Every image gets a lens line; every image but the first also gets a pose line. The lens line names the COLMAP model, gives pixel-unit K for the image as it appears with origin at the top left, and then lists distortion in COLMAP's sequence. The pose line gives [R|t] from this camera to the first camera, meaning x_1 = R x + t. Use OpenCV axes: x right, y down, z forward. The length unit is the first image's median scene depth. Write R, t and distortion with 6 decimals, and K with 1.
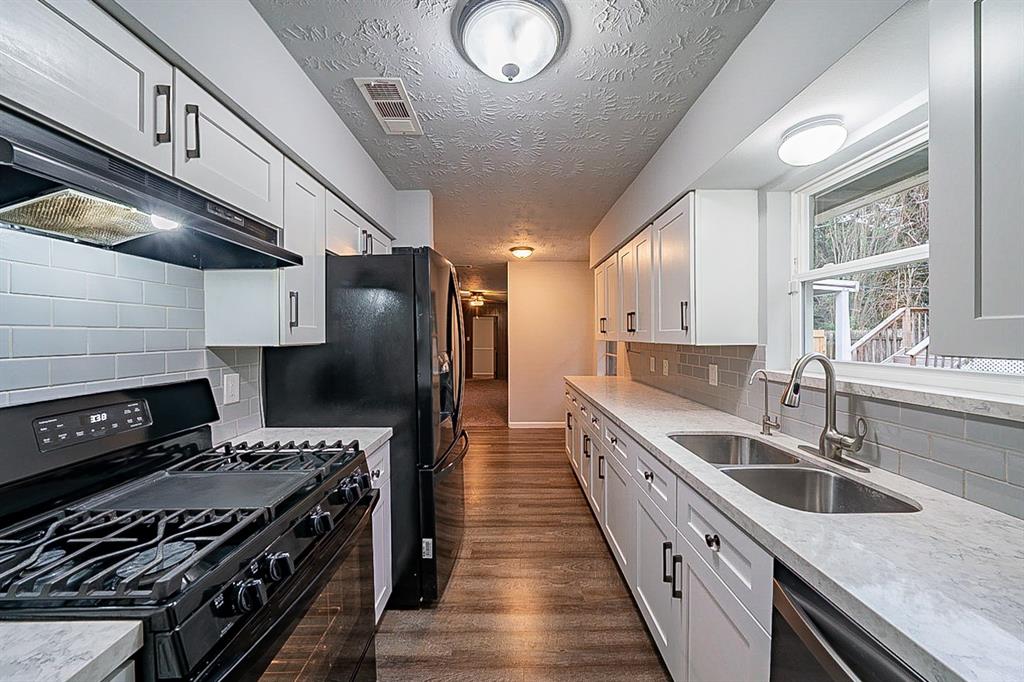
lens RADIAL K [[349.6, 0, 511.5], [0, 349.6, 337.3], [0, 0, 1]] dist [-0.000887, 0.000011]
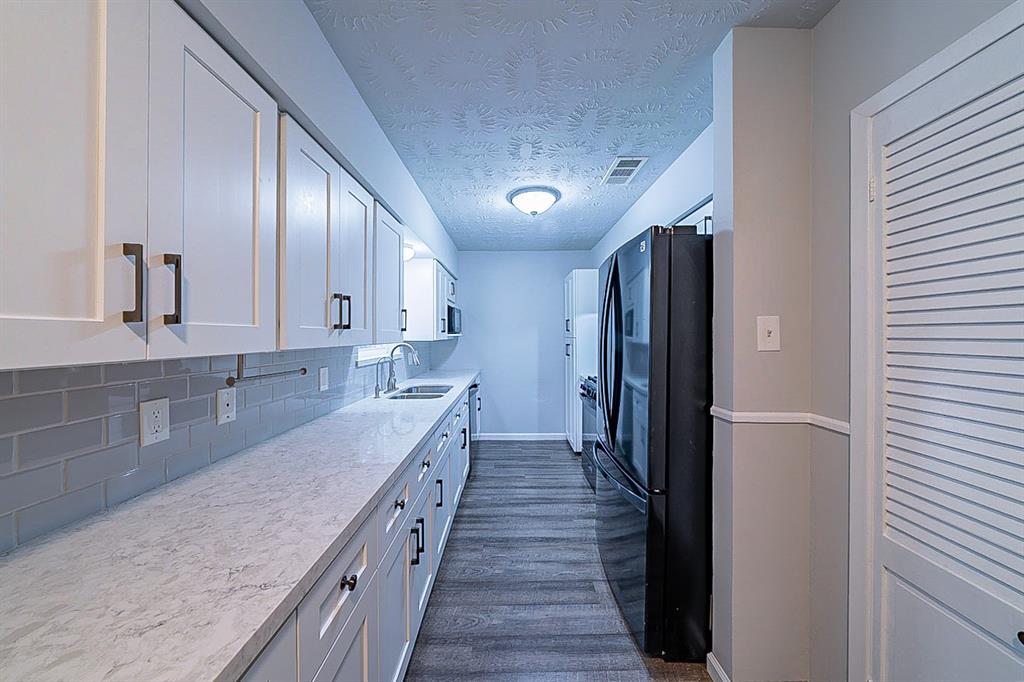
lens RADIAL K [[349.6, 0, 511.5], [0, 349.6, 337.3], [0, 0, 1]] dist [-0.000887, 0.000011]
pose [[-0.999954, 0.009621, 0.000023, 0.088580], [0.009621, 0.999918, 0.008482, -0.005966], [0.000059, 0.008482, -0.999964, 1.995573]]
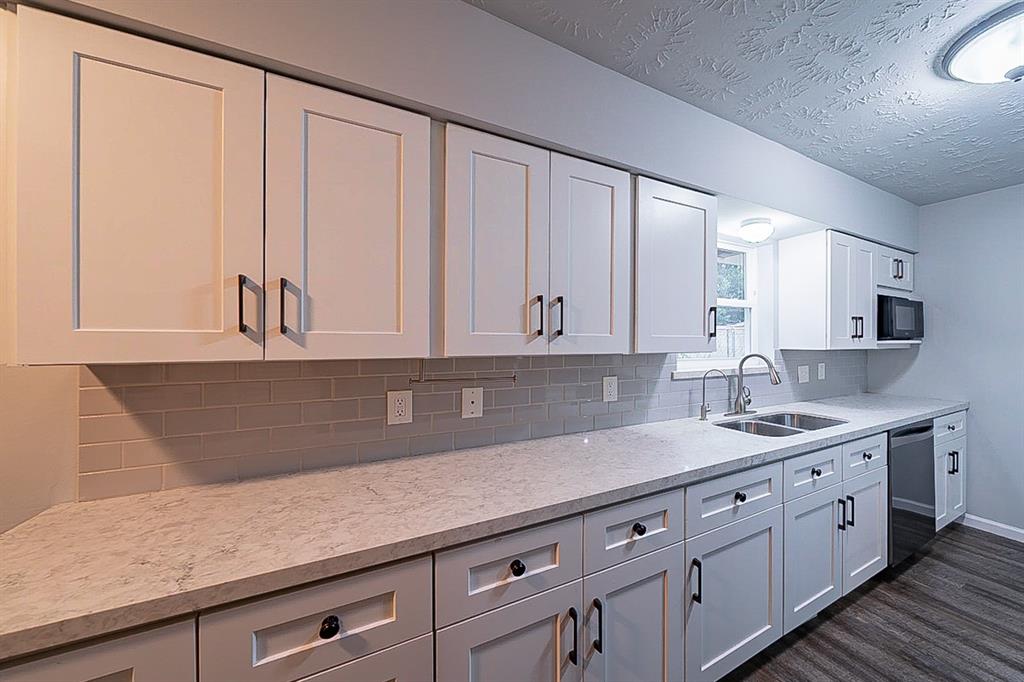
lens RADIAL K [[370.1, 0, 513.6], [0, 370.1, 342.6], [0, 0, 1]] dist [-0.003758, -0.000202]
pose [[-0.524968, 0.003559, 0.851115, -0.070825], [0.003577, 0.999992, -0.001975, -0.005693], [-0.851114, 0.002008, -0.524976, 1.735815]]
